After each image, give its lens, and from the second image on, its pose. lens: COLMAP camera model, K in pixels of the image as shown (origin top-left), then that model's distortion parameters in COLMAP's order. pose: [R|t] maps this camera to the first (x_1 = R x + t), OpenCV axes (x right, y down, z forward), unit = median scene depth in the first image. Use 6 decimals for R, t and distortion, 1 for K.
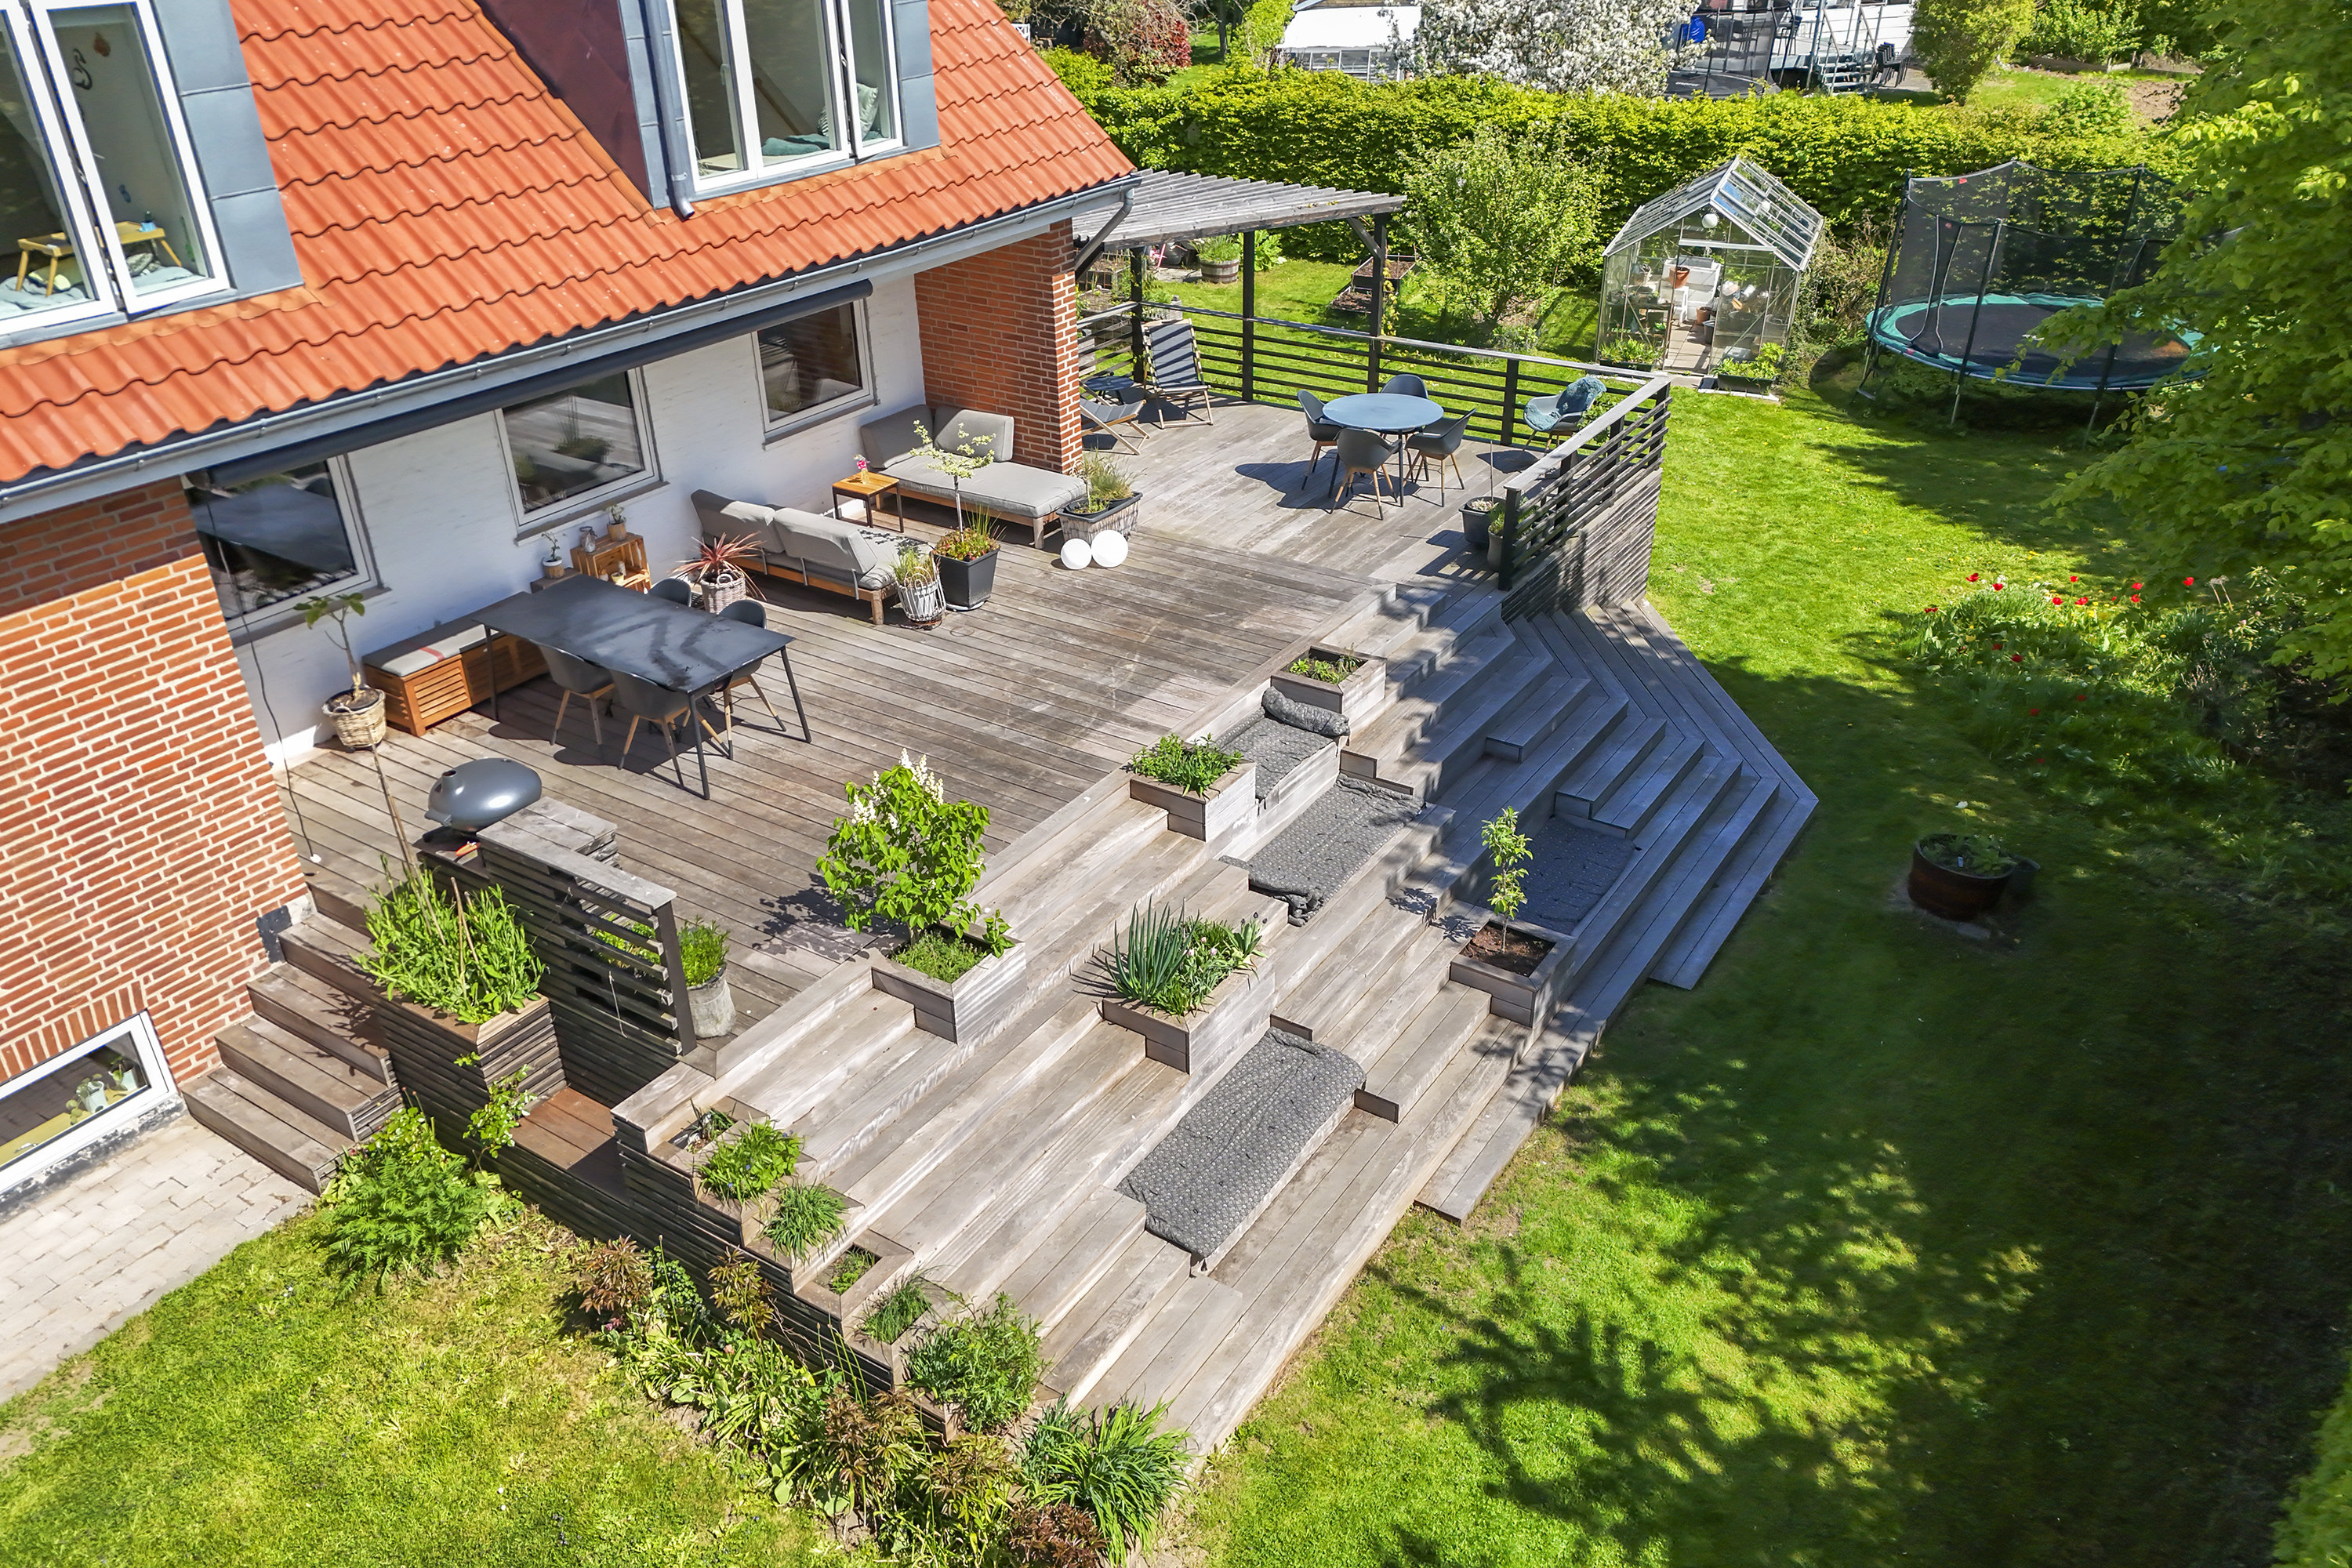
lens RADIAL K [[1730.9, 0, 1176.0], [0, 1730.9, 784.0], [0, 0, 1]] dist [0.070913, -0.053157]
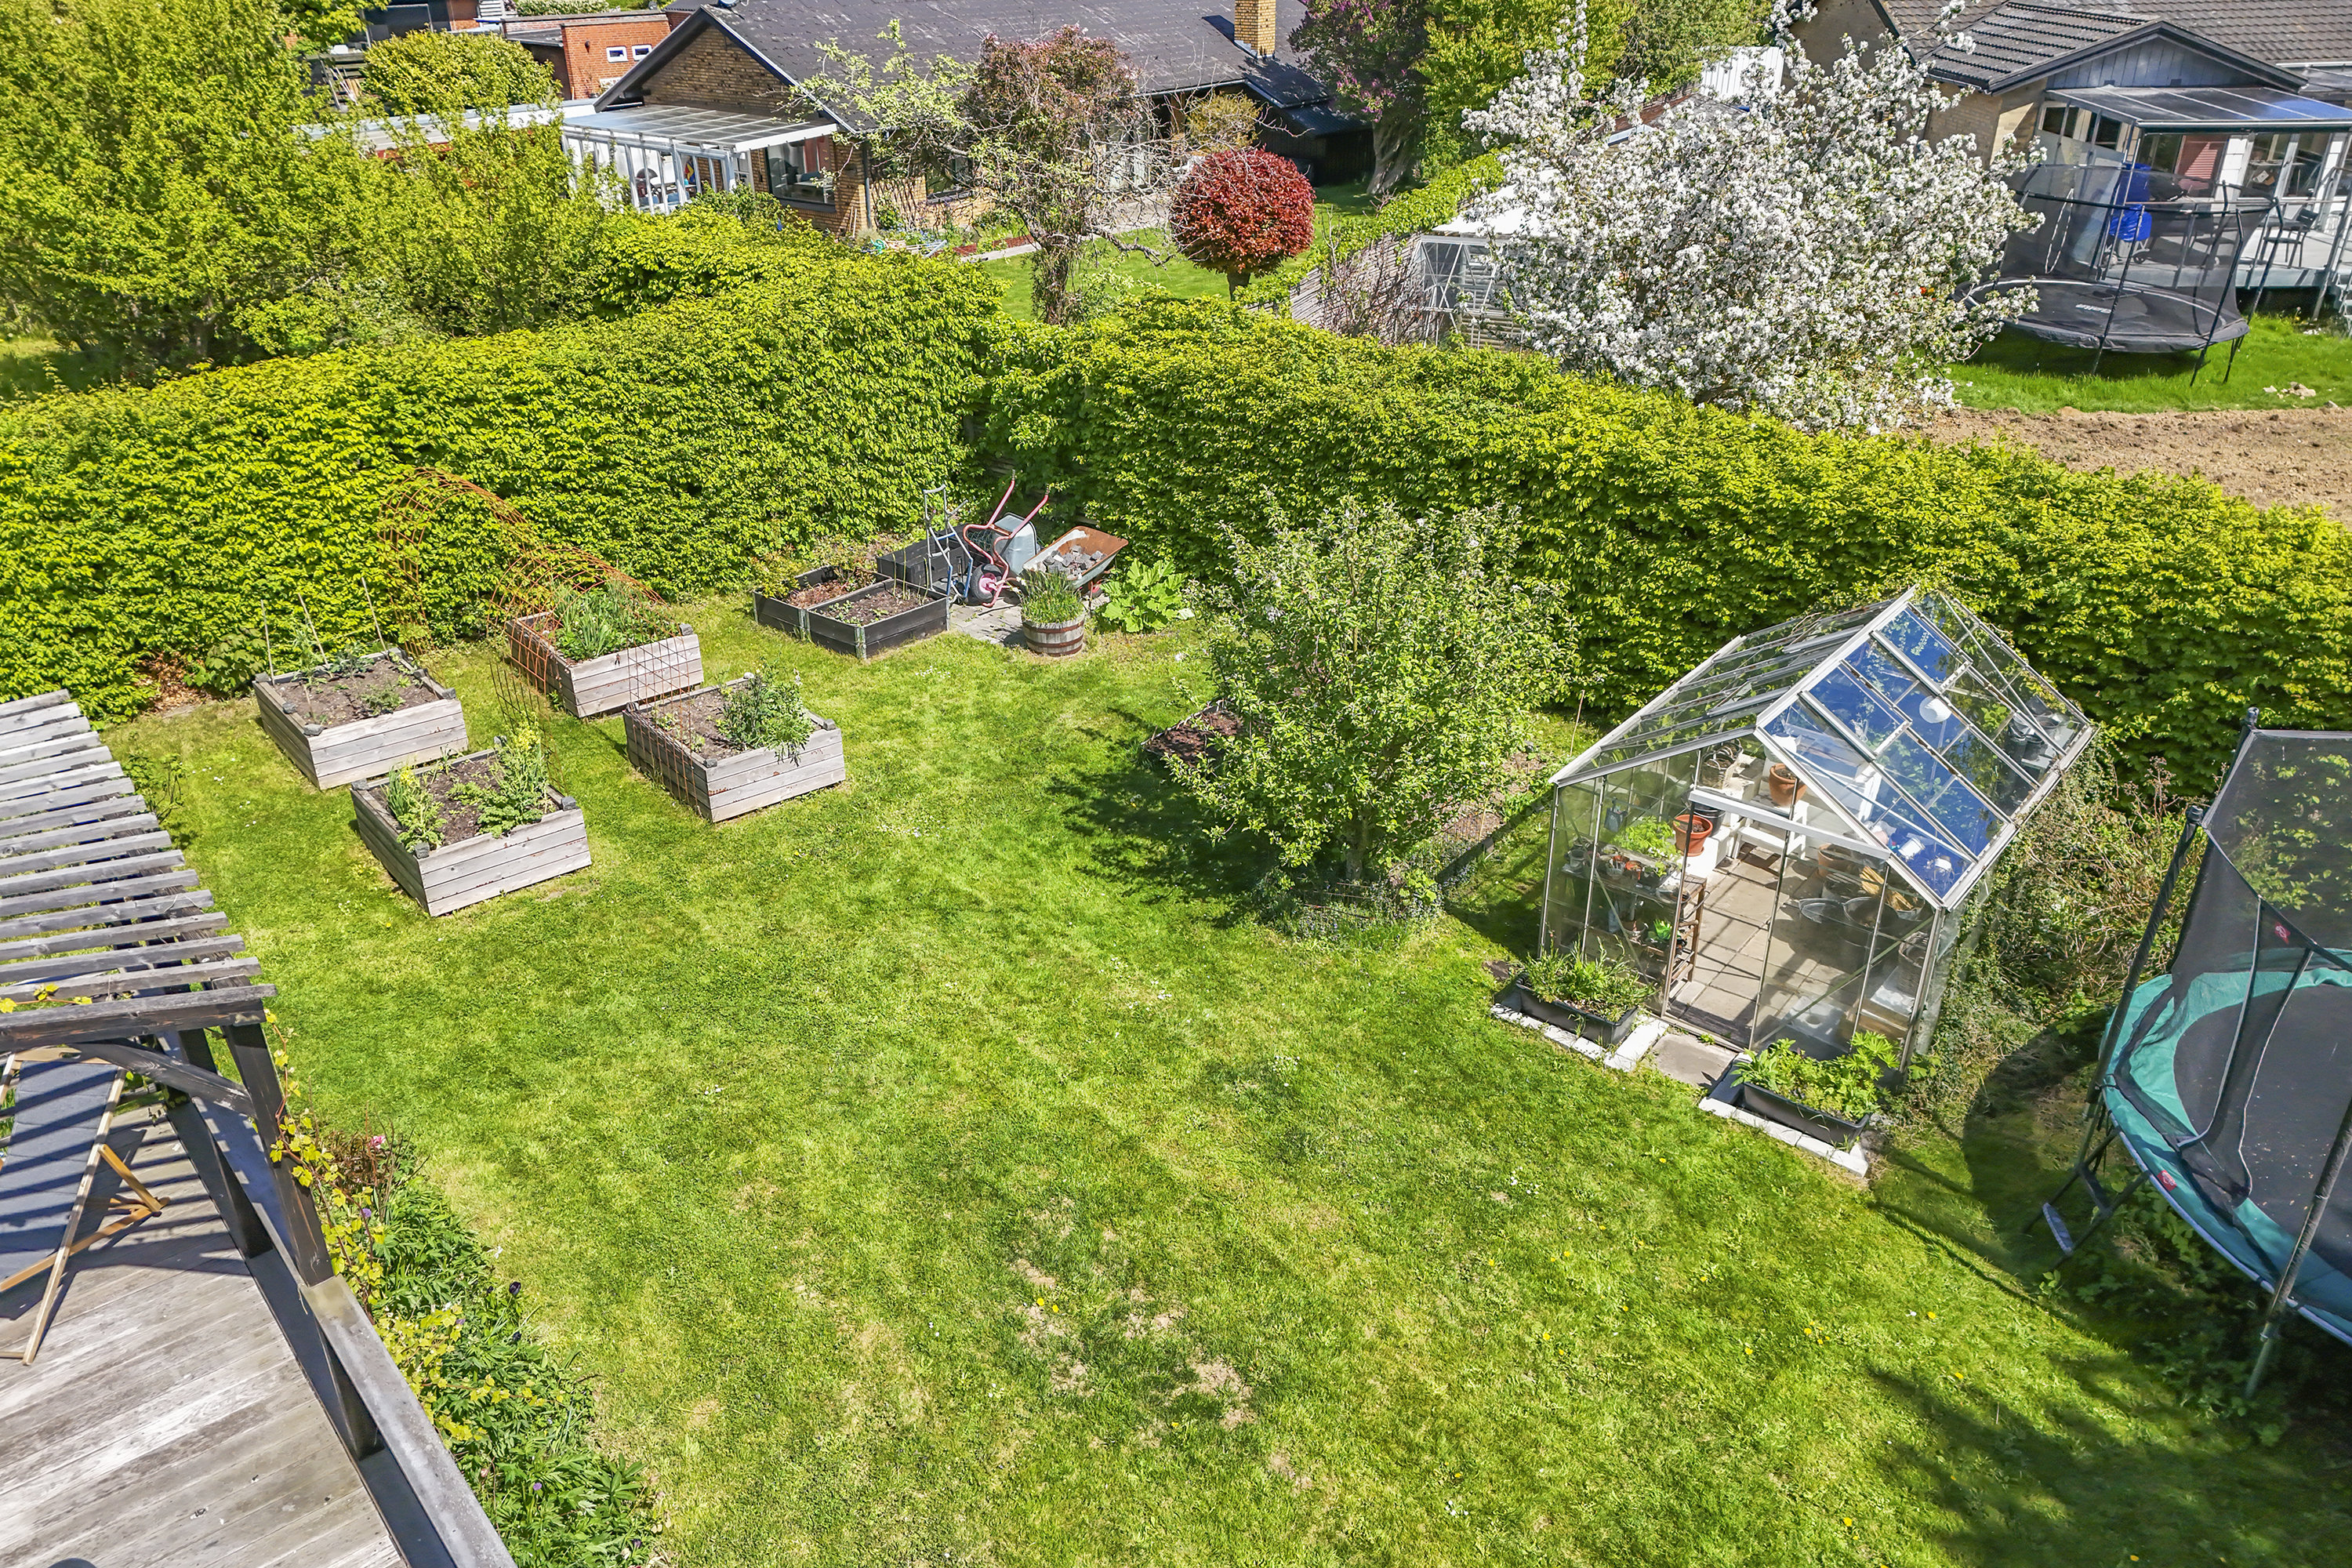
lens RADIAL K [[1737.0, 0, 1176.0], [0, 1737.0, 784.0], [0, 0, 1]] dist [0.083157, -0.054443]
pose [[0.957914, 0.136742, -0.252395, 0.277423], [-0.146311, 0.989048, -0.019447, -0.287006], [0.246971, 0.055556, 0.967429, 0.511243]]
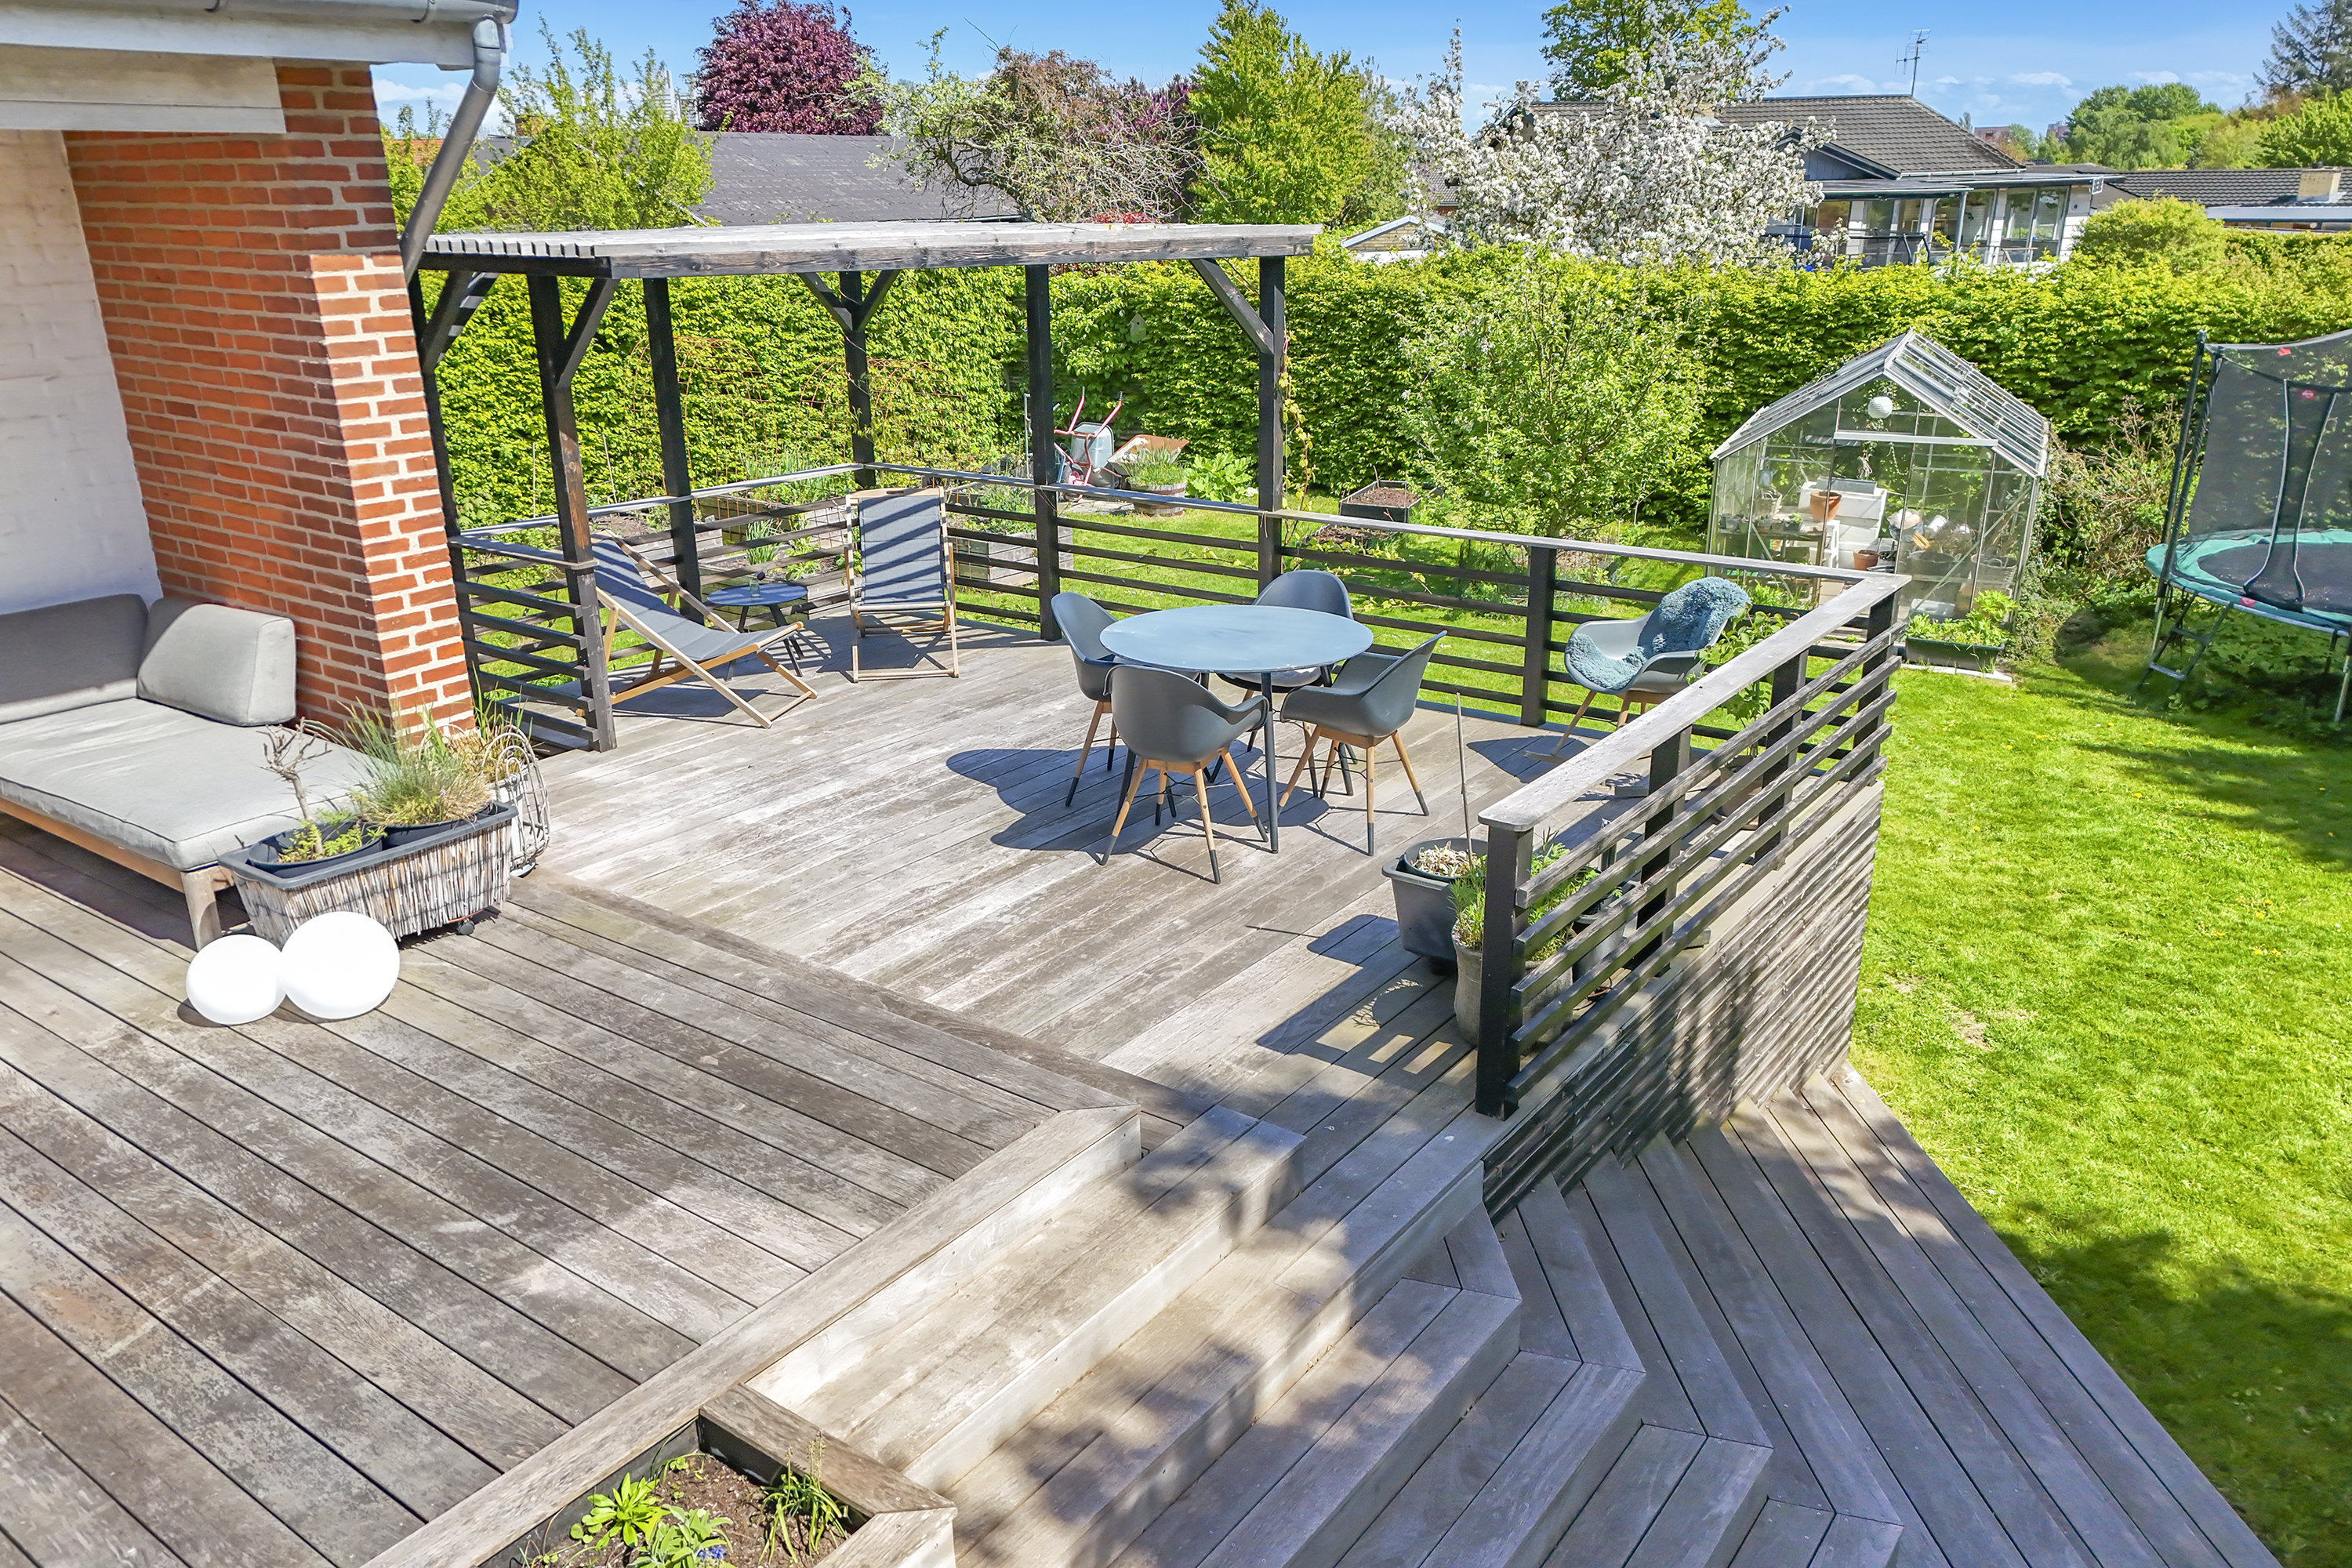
lens RADIAL K [[1730.9, 0, 1176.0], [0, 1730.9, 784.0], [0, 0, 1]] dist [0.070913, -0.053157]
pose [[0.998383, 0.020248, -0.053113, 0.087534], [-0.029233, 0.984260, -0.174291, -0.069321], [0.048748, 0.175562, 0.983261, 0.394295]]
